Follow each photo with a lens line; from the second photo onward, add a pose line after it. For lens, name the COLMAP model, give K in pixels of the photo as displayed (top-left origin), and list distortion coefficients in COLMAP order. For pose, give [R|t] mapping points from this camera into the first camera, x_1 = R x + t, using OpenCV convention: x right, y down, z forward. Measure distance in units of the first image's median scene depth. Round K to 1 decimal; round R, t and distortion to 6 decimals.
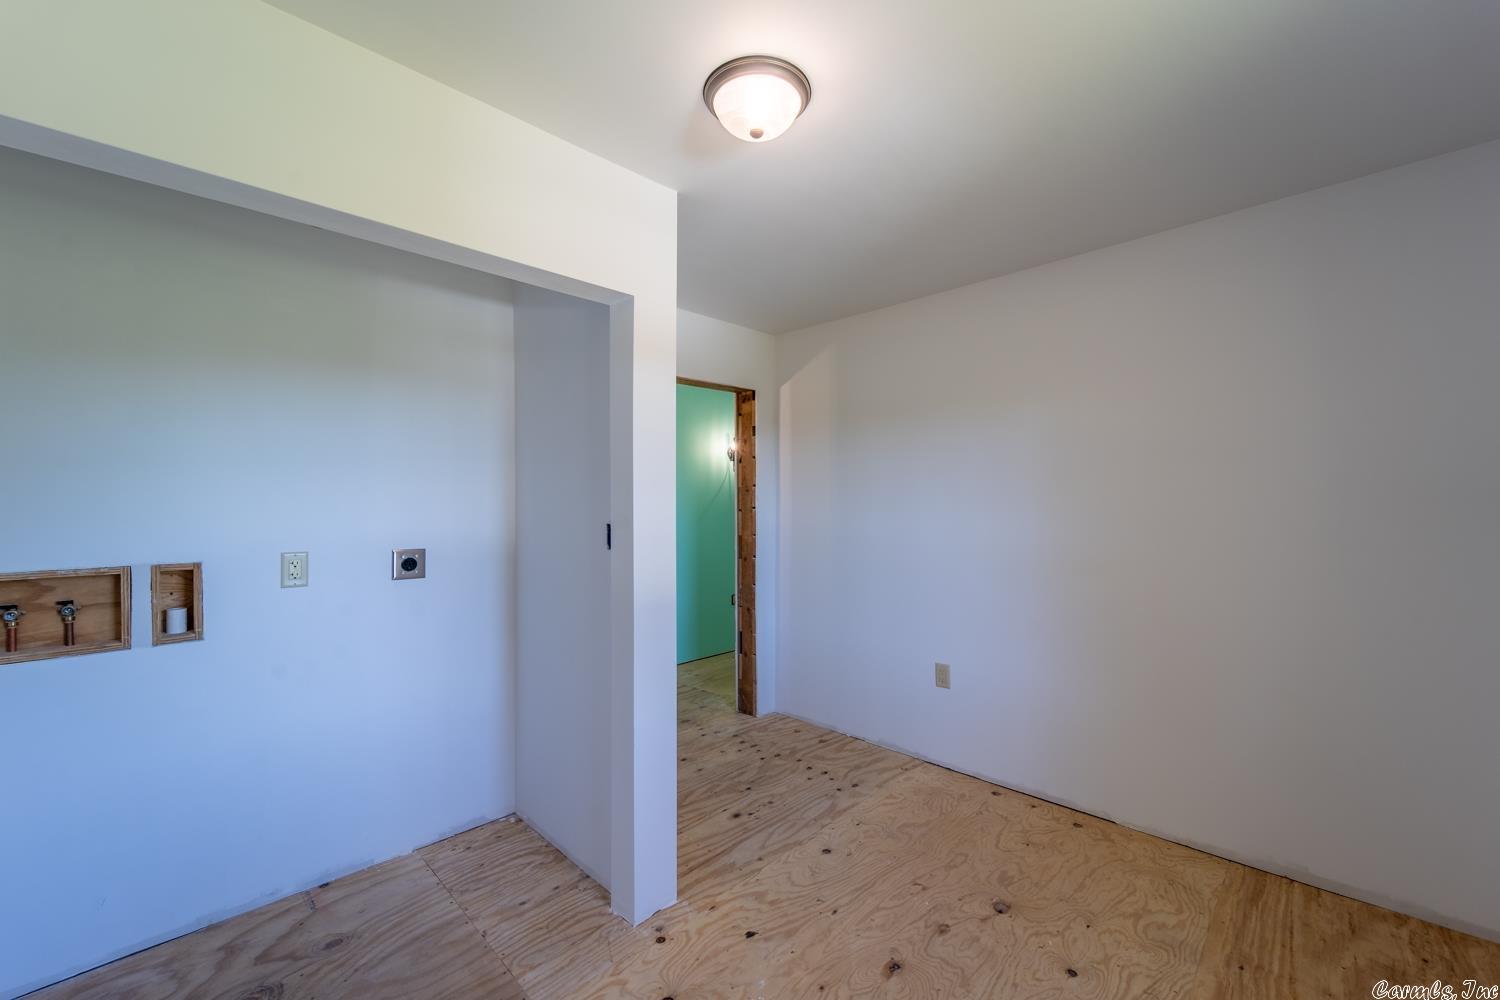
lens RADIAL K [[609.0, 0, 745.2], [0, 609.0, 503.3], [0, 0, 1]] dist [-0.002476, -0.000346]
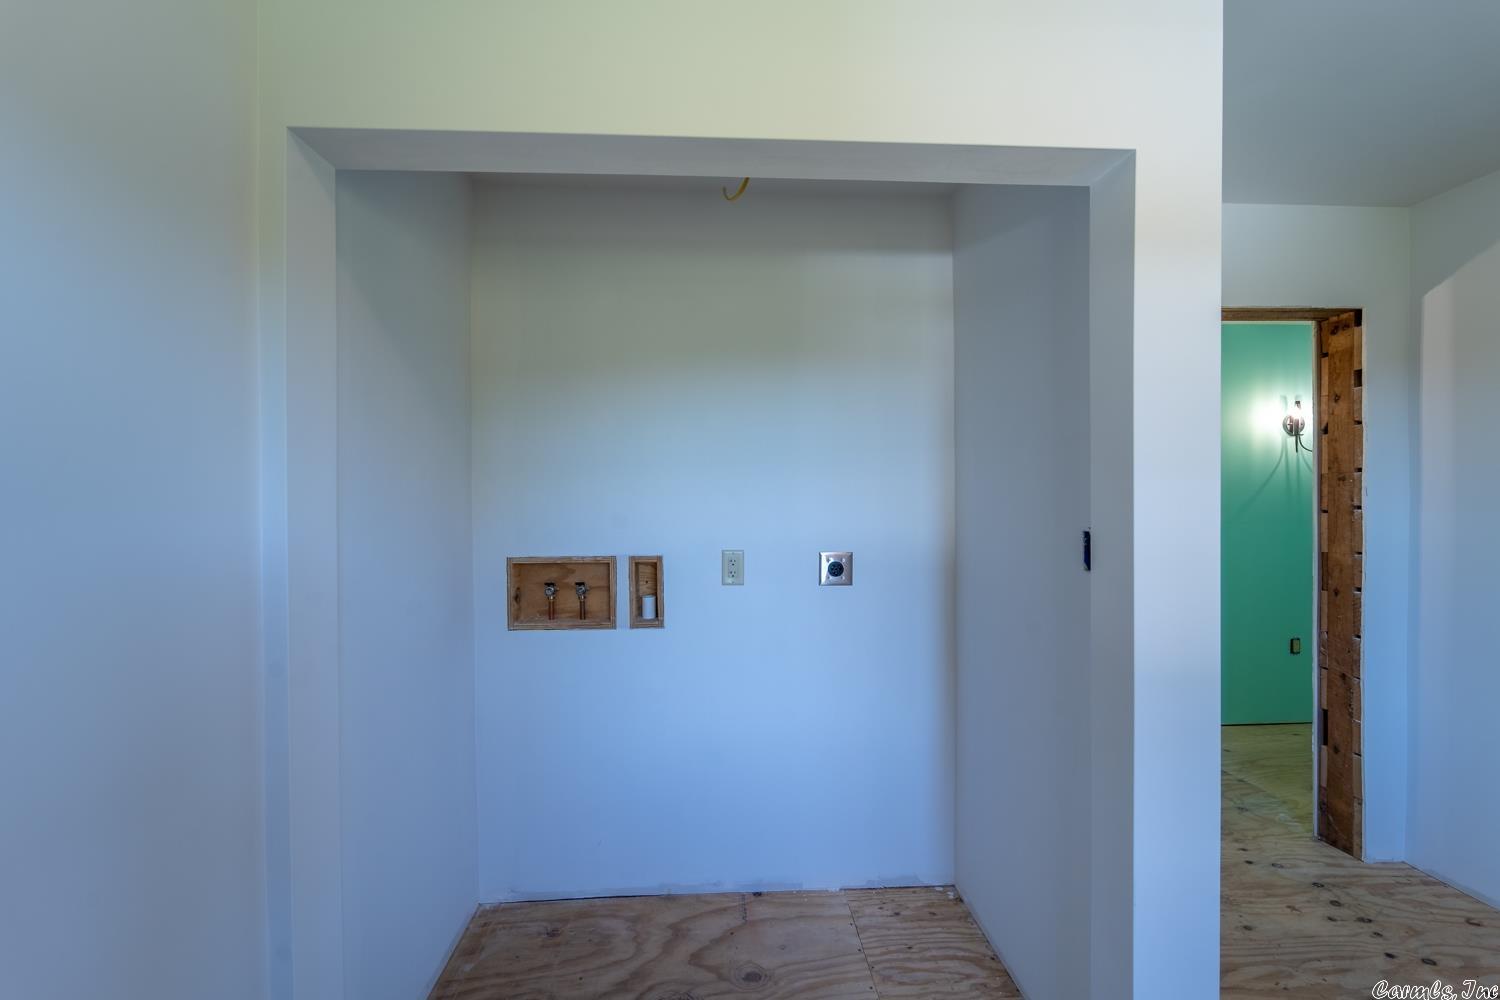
lens RADIAL K [[609.0, 0, 745.2], [0, 609.0, 503.3], [0, 0, 1]] dist [-0.002476, -0.000346]
pose [[0.747422, 0.002375, -0.664345, -0.058225], [0.001148, 0.999988, 0.004866, -0.000613], [0.664348, -0.004400, 0.747410, 0.242074]]
